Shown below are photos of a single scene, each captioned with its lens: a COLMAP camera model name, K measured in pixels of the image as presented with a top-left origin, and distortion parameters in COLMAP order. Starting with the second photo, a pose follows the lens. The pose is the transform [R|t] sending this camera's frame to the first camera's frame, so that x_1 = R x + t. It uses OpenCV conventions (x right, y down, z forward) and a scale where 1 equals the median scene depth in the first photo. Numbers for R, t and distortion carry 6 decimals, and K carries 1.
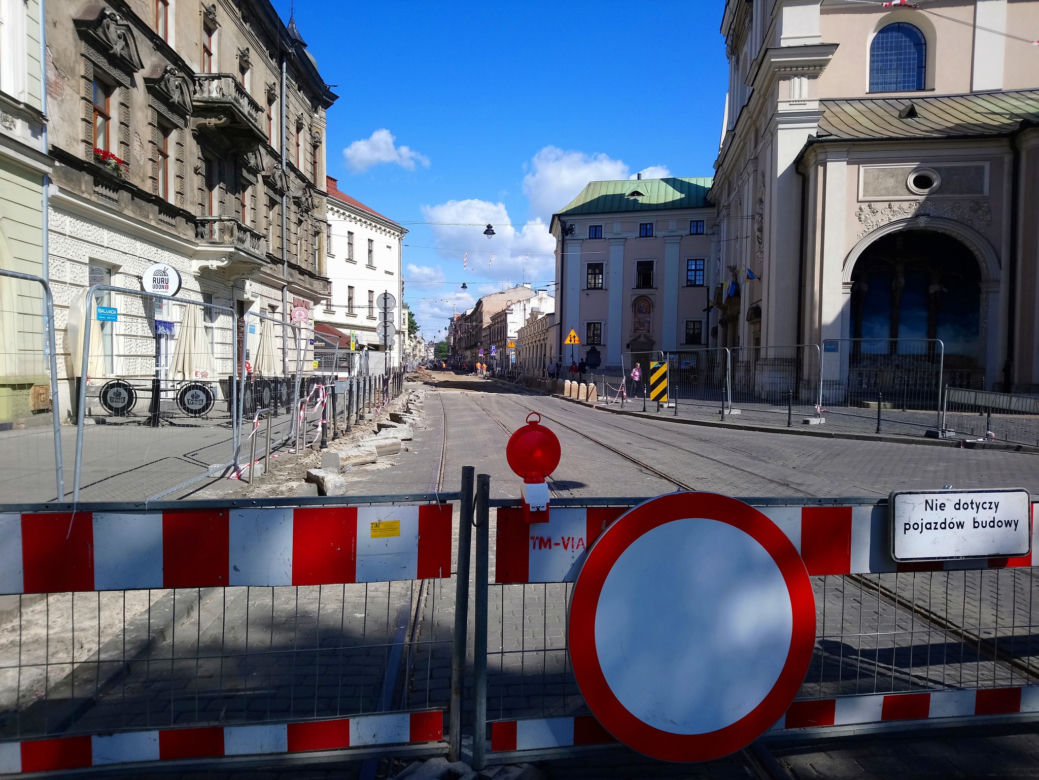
lens RADIAL K [[743.6, 0, 551.2], [0, 743.6, 397.9], [0, 0, 1]] dist [0.006309, -0.005026]
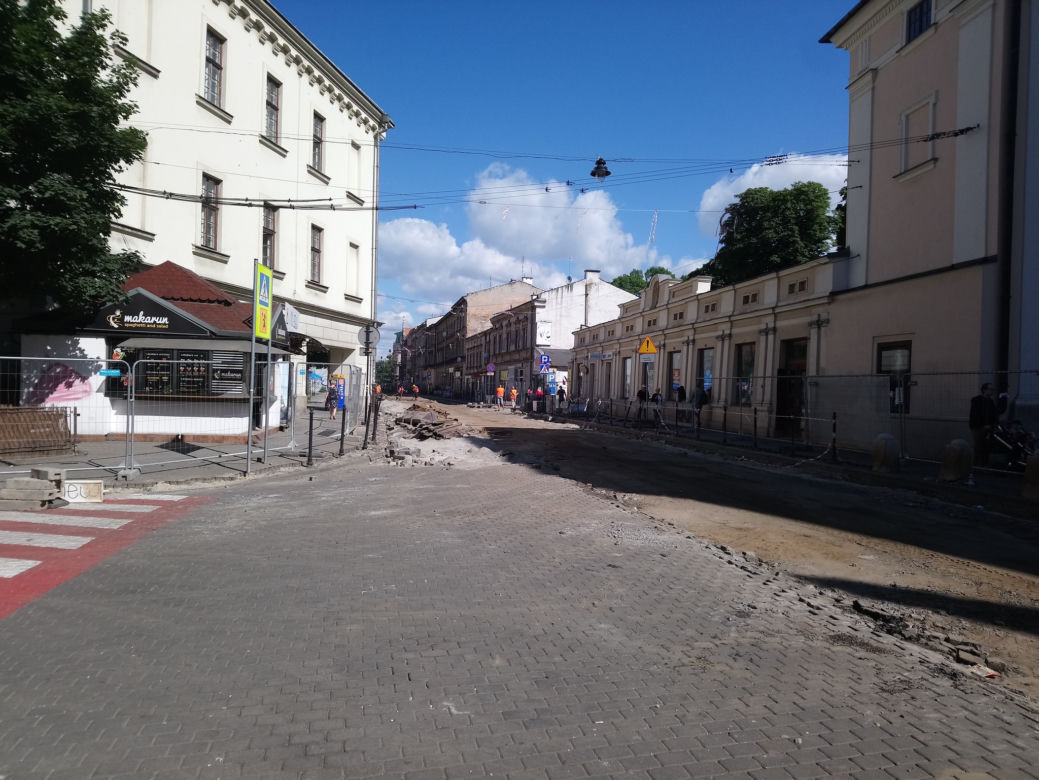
lens RADIAL K [[743.6, 0, 551.2], [0, 743.6, 397.9], [0, 0, 1]] dist [0.006309, -0.005026]
pose [[0.996301, 0.010501, 0.085289, -0.144160], [-0.007881, 0.999488, -0.031003, -0.027659], [-0.085571, 0.030217, 0.995874, 0.562312]]
